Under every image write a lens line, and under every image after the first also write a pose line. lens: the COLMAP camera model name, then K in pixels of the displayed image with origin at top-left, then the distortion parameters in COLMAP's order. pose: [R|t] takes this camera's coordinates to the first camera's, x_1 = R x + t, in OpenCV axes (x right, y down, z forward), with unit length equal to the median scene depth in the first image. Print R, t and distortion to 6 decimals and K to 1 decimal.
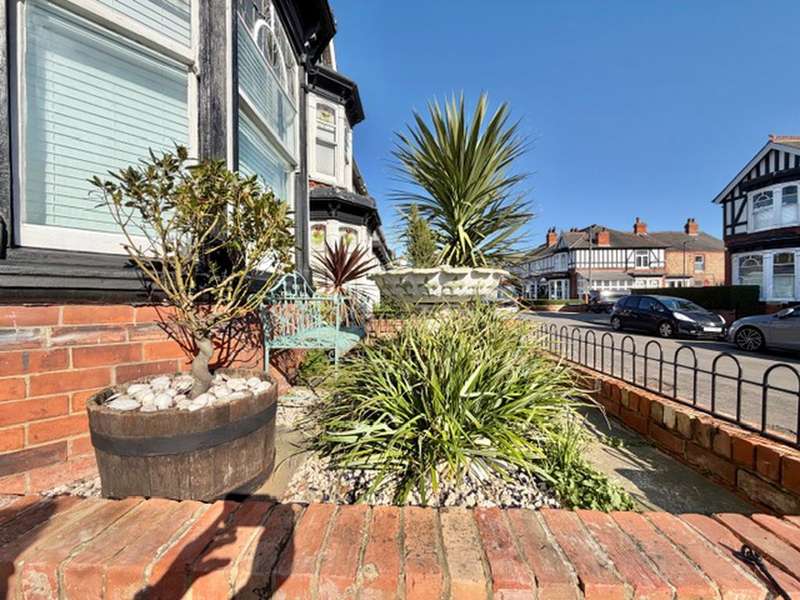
lens RADIAL K [[319.2, 0, 401.1], [0, 319.2, 300.0], [0, 0, 1]] dist [0.000319, -0.000516]
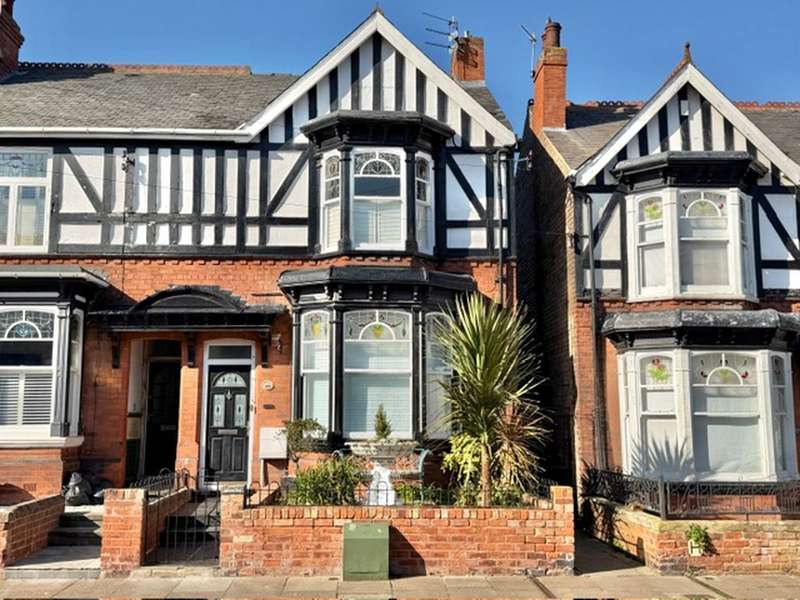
lens RADIAL K [[853.0, 0, 417.6], [0, 853.0, 311.8], [0, 0, 1]] dist [0.082781, 0.000000]
pose [[0.087155, -0.121515, -0.988756, 6.515764], [-0.008237, 0.992411, -0.122690, -0.280302], [0.996161, 0.018837, 0.085493, 0.985821]]
